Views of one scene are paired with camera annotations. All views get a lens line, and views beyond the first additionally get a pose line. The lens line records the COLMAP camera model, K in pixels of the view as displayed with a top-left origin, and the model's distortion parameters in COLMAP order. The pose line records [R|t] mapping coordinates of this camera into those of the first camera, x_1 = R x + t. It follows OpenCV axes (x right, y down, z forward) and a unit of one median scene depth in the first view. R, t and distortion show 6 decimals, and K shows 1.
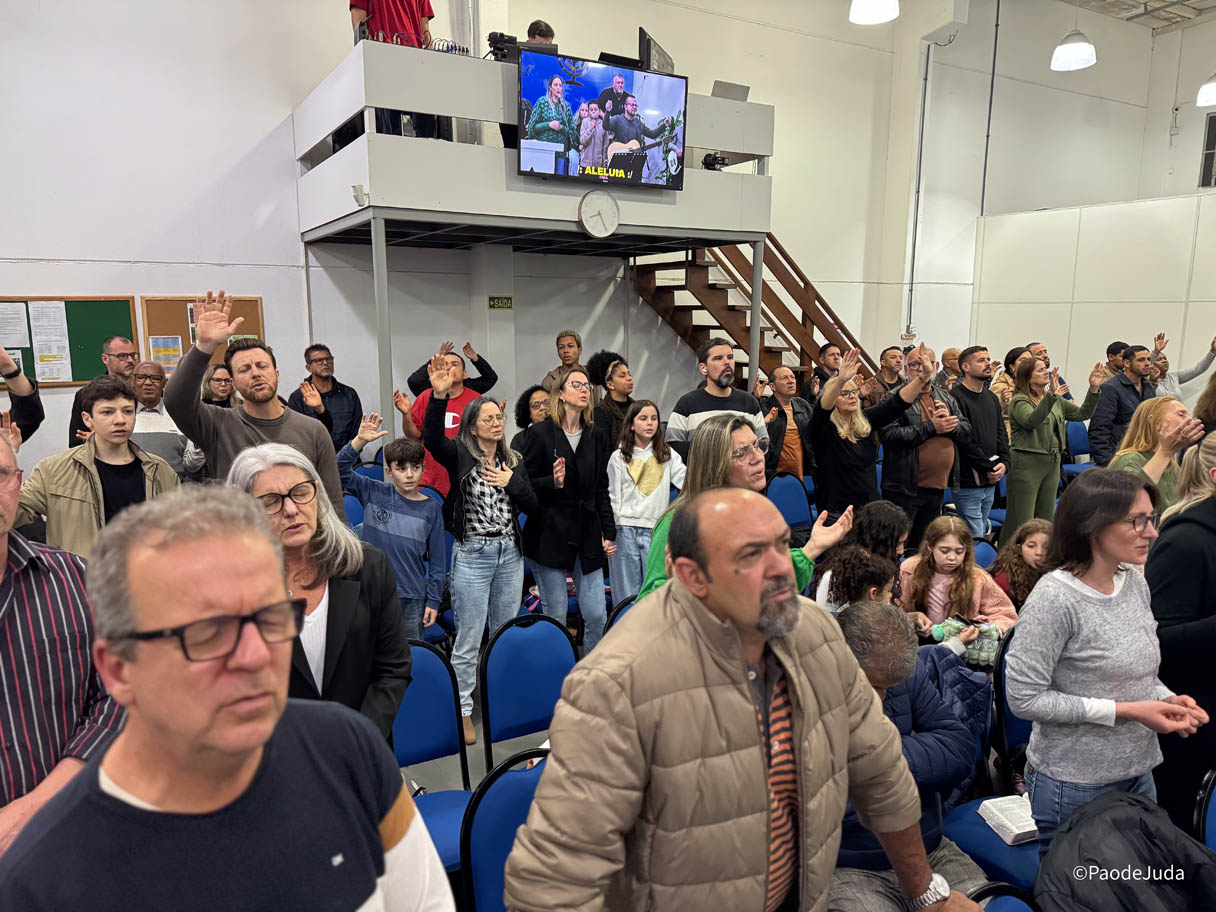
lens RADIAL K [[818.3, 0, 640.1], [0, 818.3, 476.8], [0, 0, 1]] dist [0.006617, 0.004589]
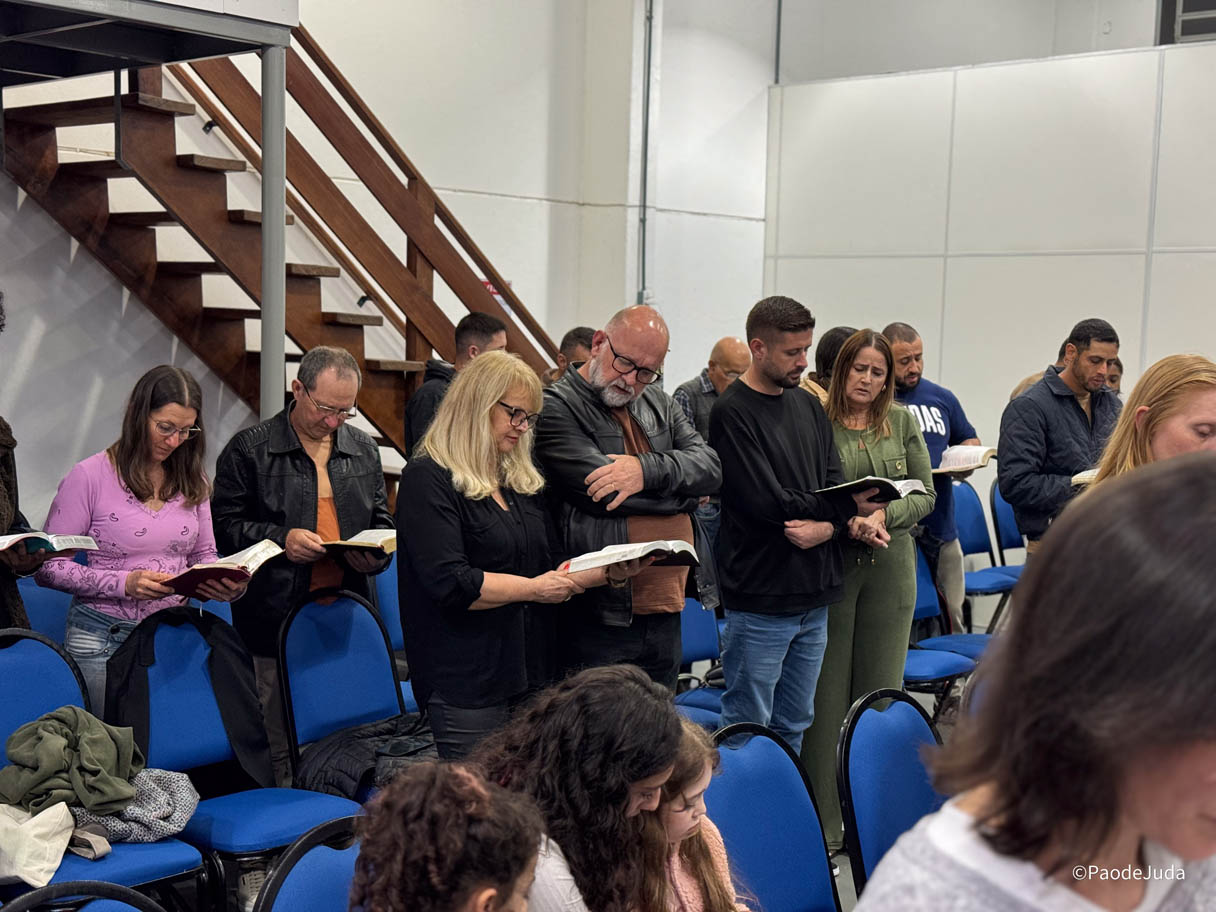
lens RADIAL K [[1630.9, 0, 607.0], [0, 1630.9, 458.4], [0, 0, 1]] dist [0.098213, 0.000000]
pose [[0.961704, 0.002756, 0.274076, 0.057913], [0.025722, 0.994629, -0.100259, 0.010602], [-0.272880, 0.103469, 0.956468, 0.122891]]
